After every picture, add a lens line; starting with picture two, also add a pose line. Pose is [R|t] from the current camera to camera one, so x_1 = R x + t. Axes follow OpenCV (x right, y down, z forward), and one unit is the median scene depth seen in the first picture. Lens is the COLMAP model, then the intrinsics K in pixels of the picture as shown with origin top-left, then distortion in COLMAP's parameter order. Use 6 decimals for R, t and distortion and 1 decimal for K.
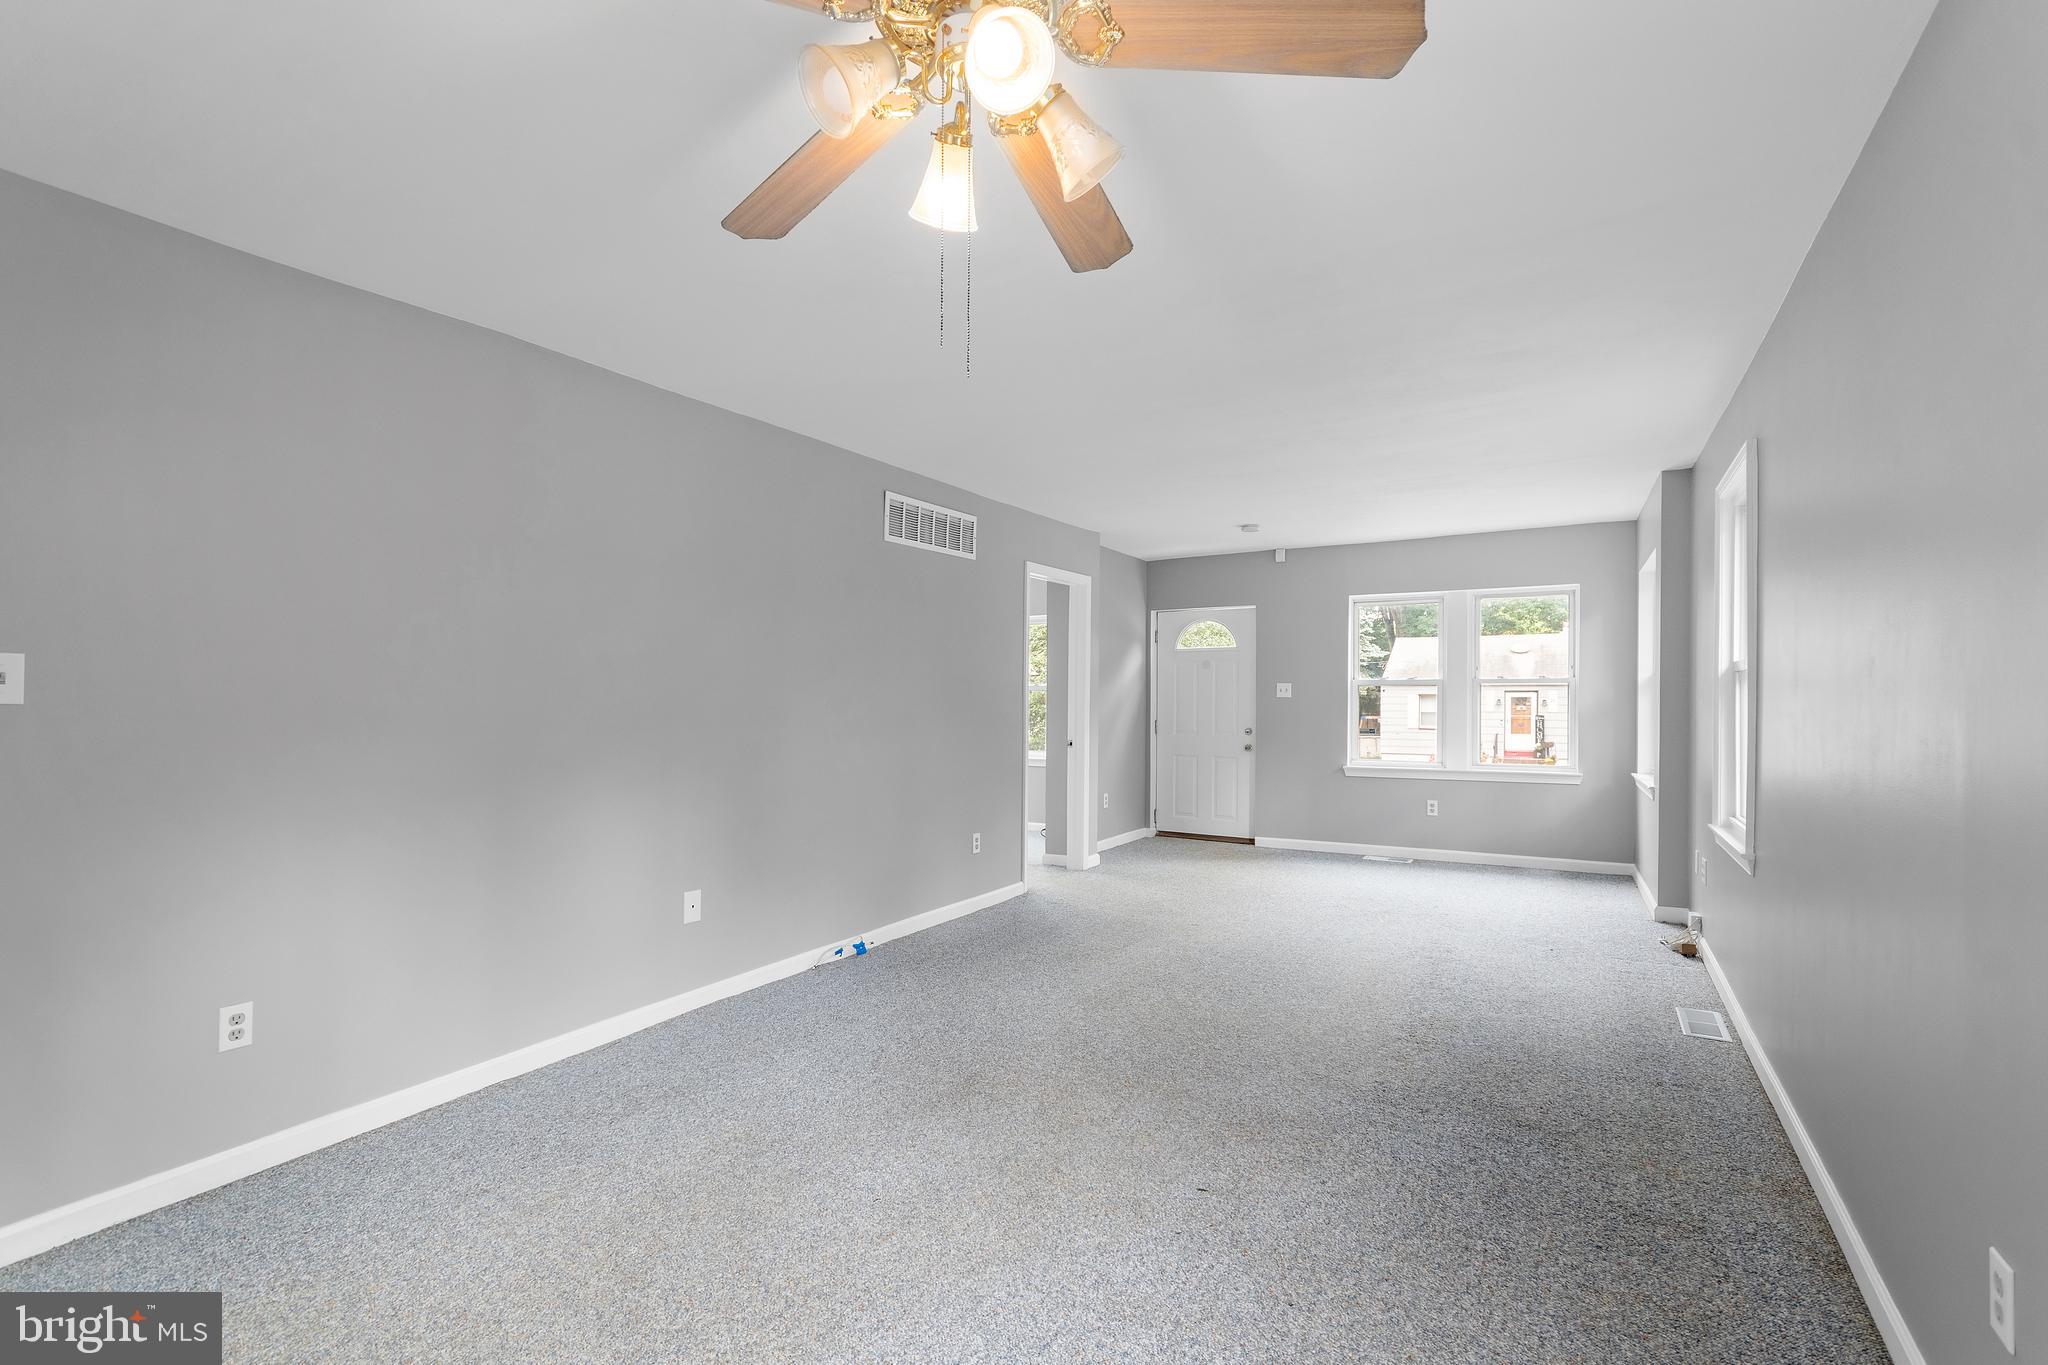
lens RADIAL K [[896.8, 0, 1022.1], [0, 896.8, 694.7], [0, 0, 1]] dist [-0.002686, 0.000243]
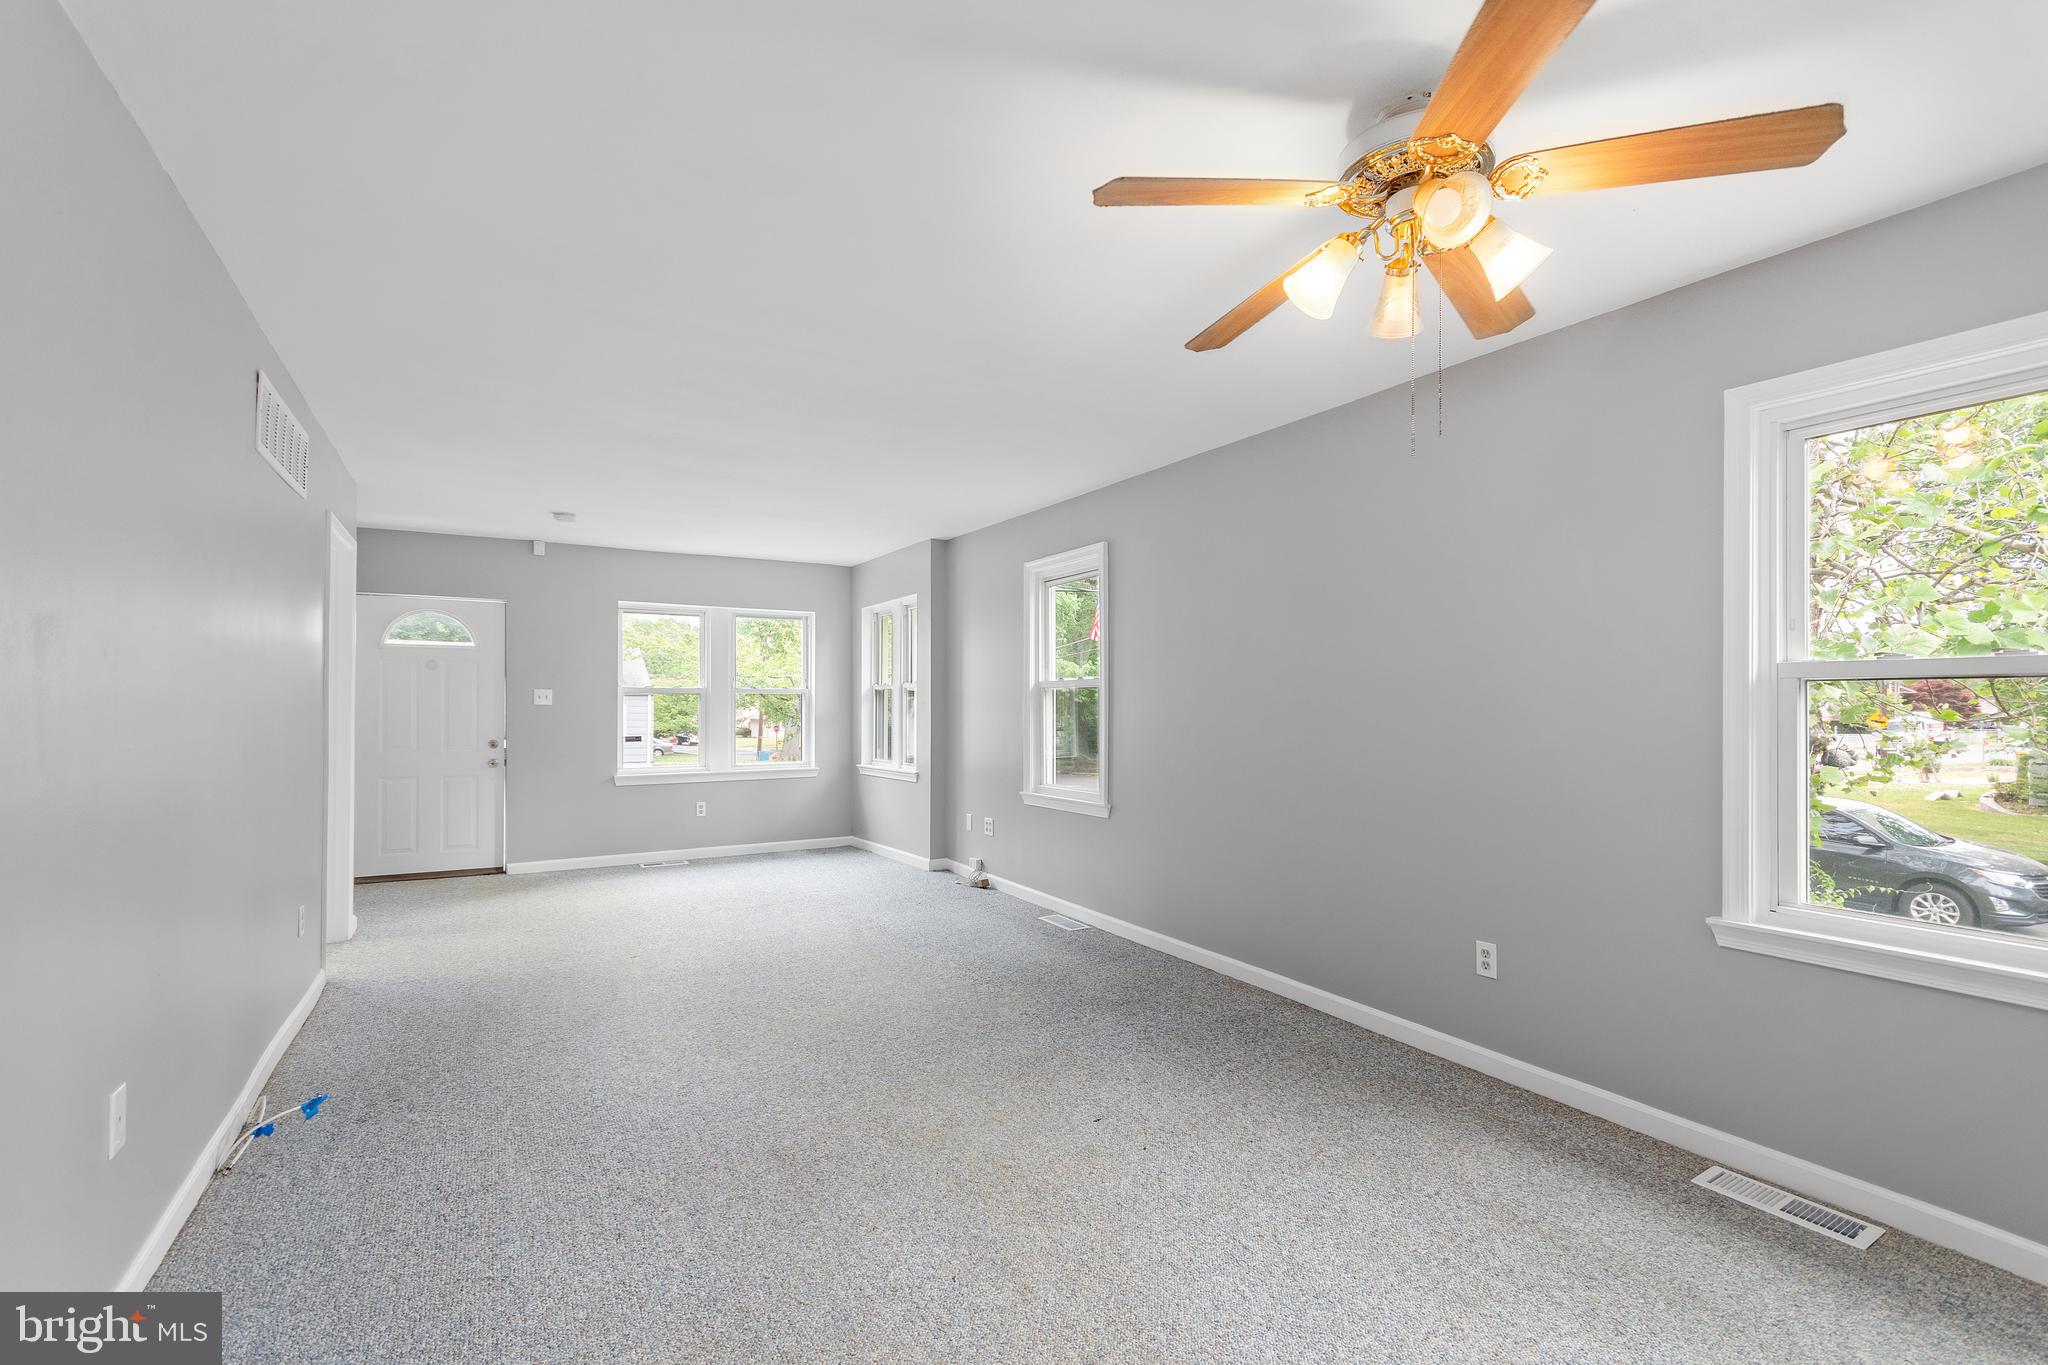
lens RADIAL K [[896.8, 0, 983.1], [0, 896.8, 697.3], [0, 0, 1]] dist [-0.002686, 0.000243]
pose [[0.502462, 0.009806, 0.864544, -0.297708], [-0.003659, 0.999951, -0.009216, 0.002129], [-0.864592, 0.001468, 0.502473, 0.176425]]
